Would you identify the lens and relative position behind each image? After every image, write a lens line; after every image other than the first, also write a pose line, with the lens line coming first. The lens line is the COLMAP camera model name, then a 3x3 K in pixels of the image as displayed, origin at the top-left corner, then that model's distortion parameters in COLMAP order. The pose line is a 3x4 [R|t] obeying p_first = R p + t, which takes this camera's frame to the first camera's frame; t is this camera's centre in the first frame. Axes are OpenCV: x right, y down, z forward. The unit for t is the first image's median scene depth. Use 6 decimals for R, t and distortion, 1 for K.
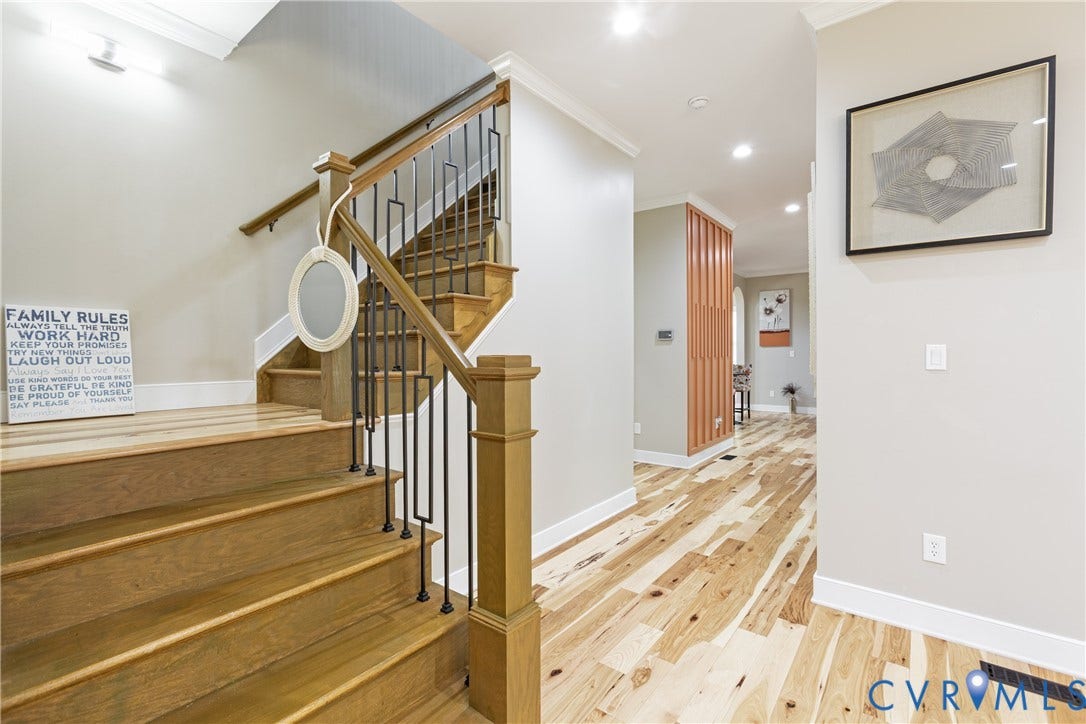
lens RADIAL K [[485.2, 0, 540.7], [0, 485.2, 357.1], [0, 0, 1]] dist [-0.001528, 0.001175]
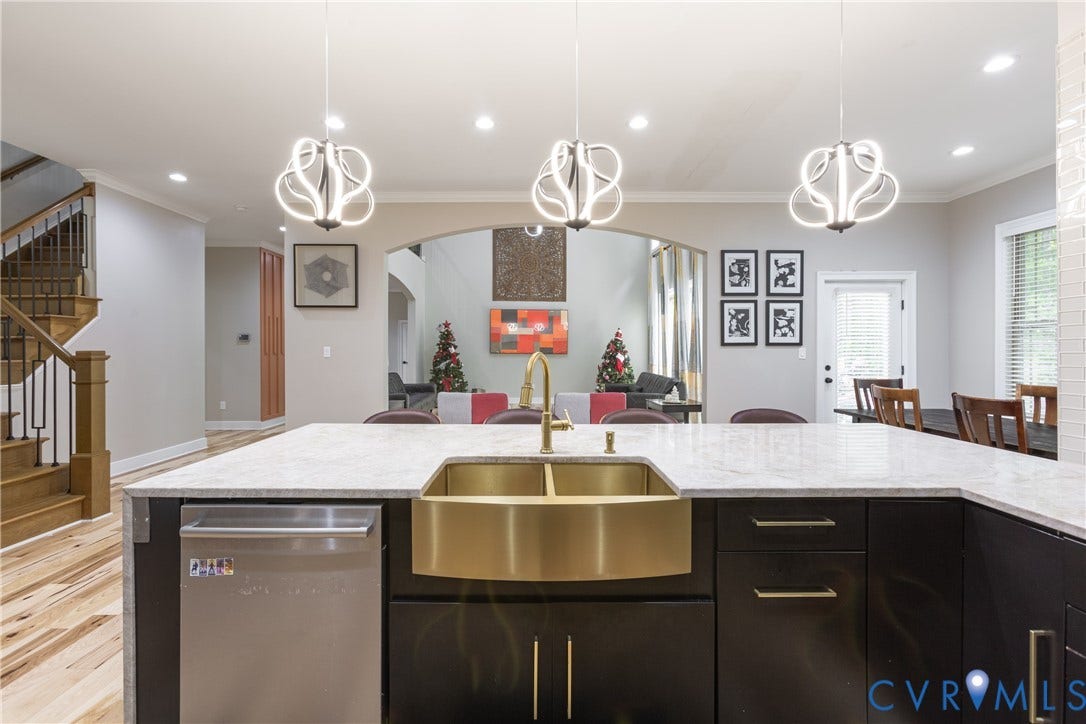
lens RADIAL K [[485.2, 0, 537.3], [0, 485.2, 354.5], [0, 0, 1]] dist [-0.001528, 0.001175]
pose [[0.784991, -0.002035, 0.619504, 0.118550], [0.002824, 0.999996, -0.000294, 0.015590], [-0.619501, 0.001981, 0.784993, -1.537825]]
